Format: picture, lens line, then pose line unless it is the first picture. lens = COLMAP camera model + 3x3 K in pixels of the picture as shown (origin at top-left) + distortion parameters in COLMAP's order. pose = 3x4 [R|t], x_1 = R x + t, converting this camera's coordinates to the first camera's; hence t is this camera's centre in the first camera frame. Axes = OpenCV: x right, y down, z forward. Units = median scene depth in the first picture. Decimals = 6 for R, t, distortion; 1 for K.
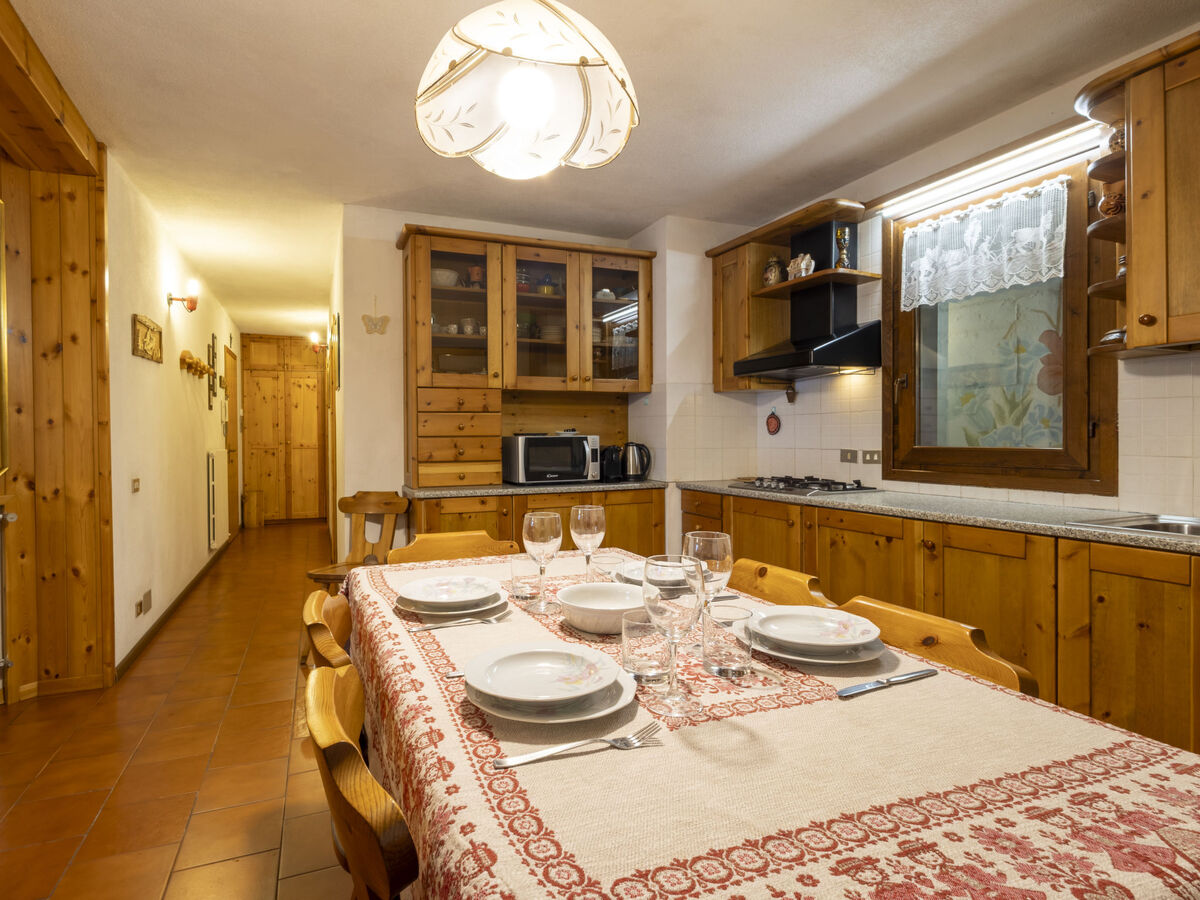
lens RADIAL K [[606.6, 0, 567.1], [0, 606.6, 448.1], [0, 0, 1]] dist [0.013913, -0.001990]
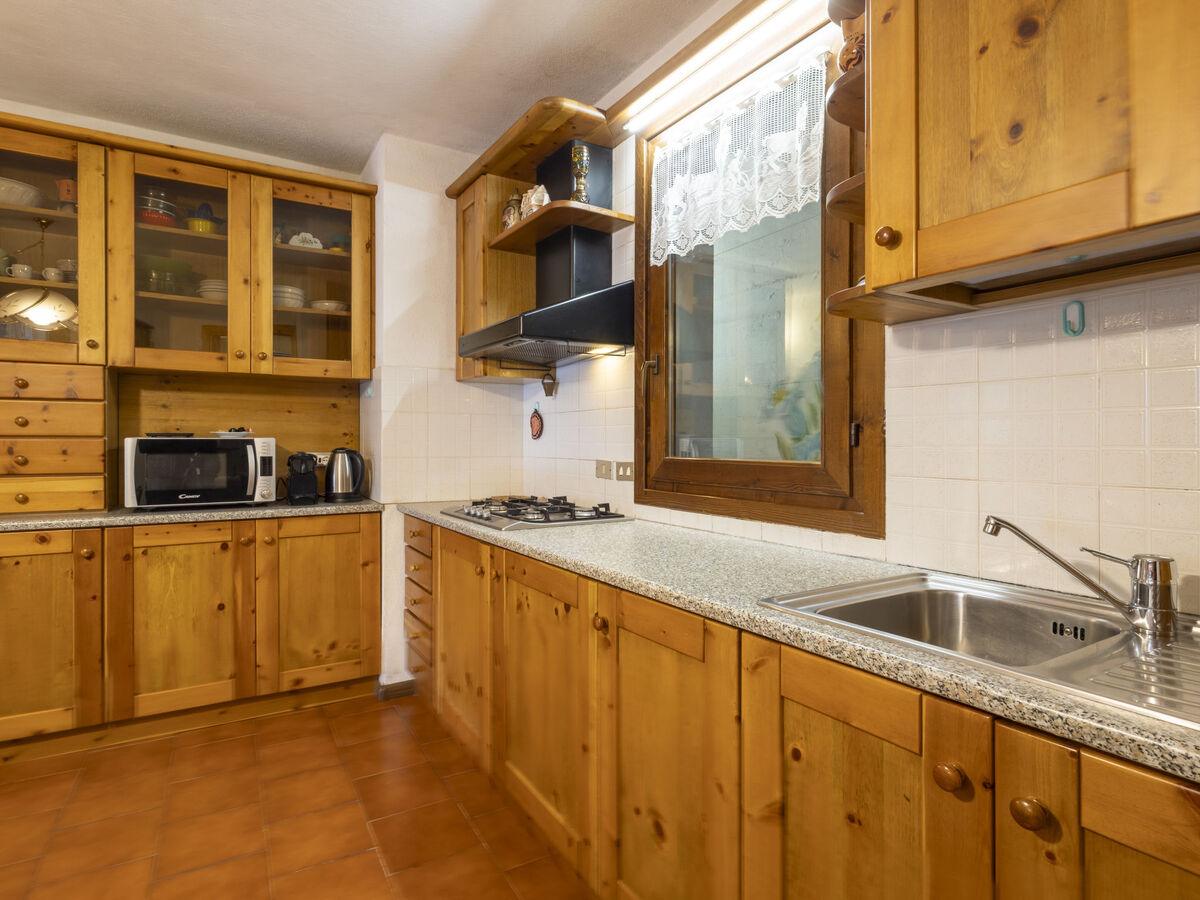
lens RADIAL K [[617.6, 0, 582.8], [0, 617.6, 446.8], [0, 0, 1]] dist [0.018764, -0.004160]
pose [[0.990839, 0.009044, 0.134747, 0.346016], [-0.007553, 0.999905, -0.011573, -0.005334], [-0.134839, 0.010449, 0.990812, 0.278049]]
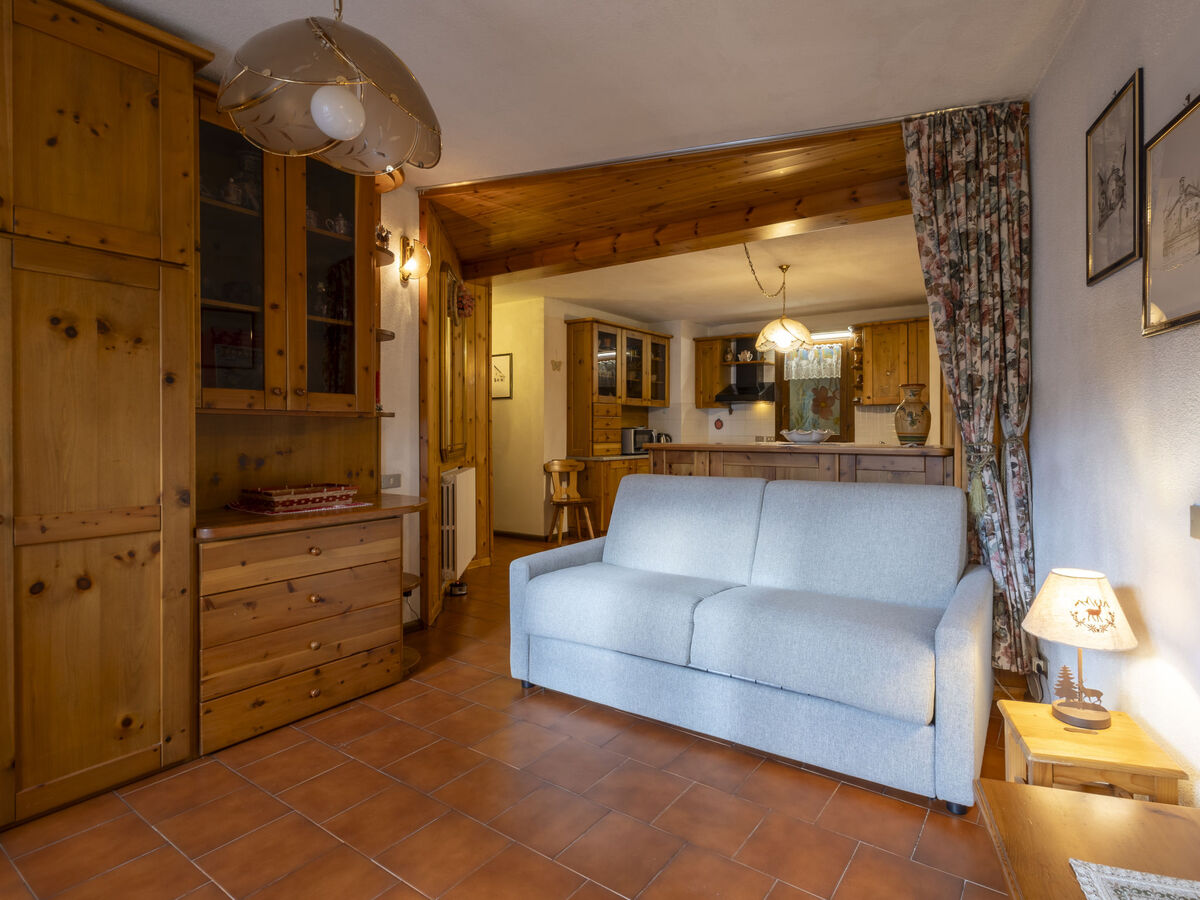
lens RADIAL K [[617.6, 0, 648.4], [0, 617.6, 431.7], [0, 0, 1]] dist [0.018764, -0.004160]
pose [[0.827248, 0.005479, 0.561810, -1.226847], [0.003538, 0.999882, -0.014961, 0.019345], [-0.561825, 0.014364, 0.827131, -0.713597]]
